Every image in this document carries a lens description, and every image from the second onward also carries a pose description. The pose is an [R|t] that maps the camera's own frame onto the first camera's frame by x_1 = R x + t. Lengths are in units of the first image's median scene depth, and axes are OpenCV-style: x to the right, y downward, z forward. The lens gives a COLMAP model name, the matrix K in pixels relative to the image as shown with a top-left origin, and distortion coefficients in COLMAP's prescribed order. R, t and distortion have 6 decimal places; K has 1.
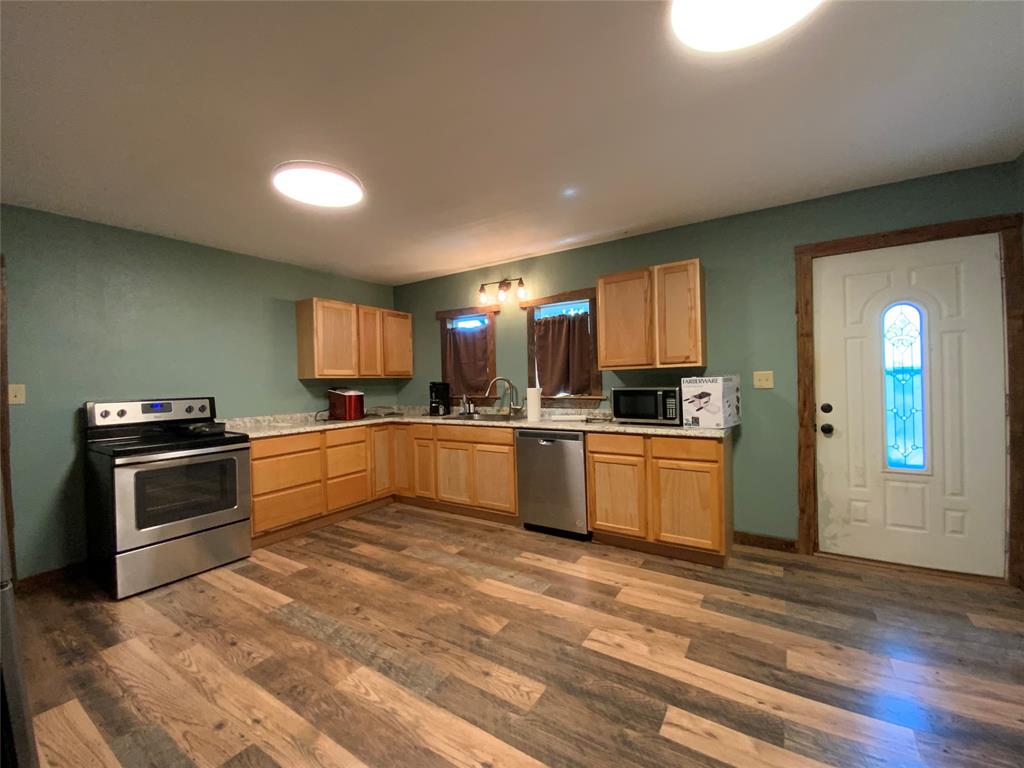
lens RADIAL K [[417.8, 0, 512.5], [0, 417.8, 381.9], [0, 0, 1]] dist [0.004562, -0.002479]
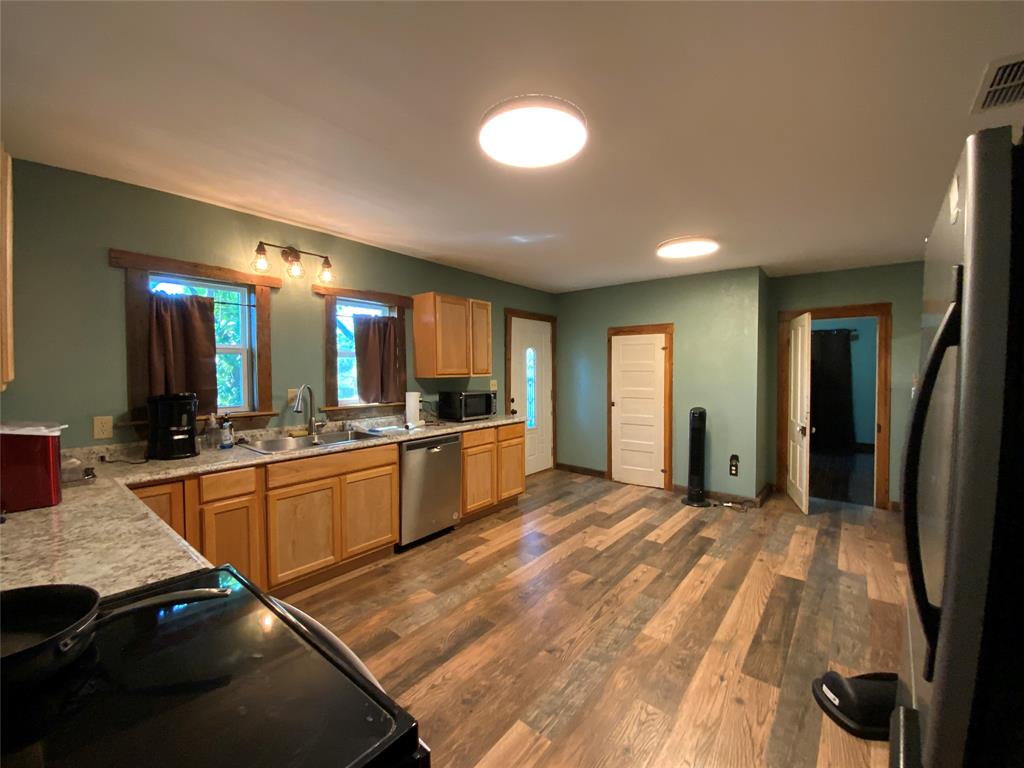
lens RADIAL K [[417.8, 0, 511.7], [0, 417.8, 384.2], [0, 0, 1]] dist [0.004562, -0.002479]
pose [[0.110858, -0.007660, 0.993807, -1.172878], [0.007383, 0.999949, 0.006884, -0.021270], [-0.993809, 0.006574, 0.110909, 0.924177]]
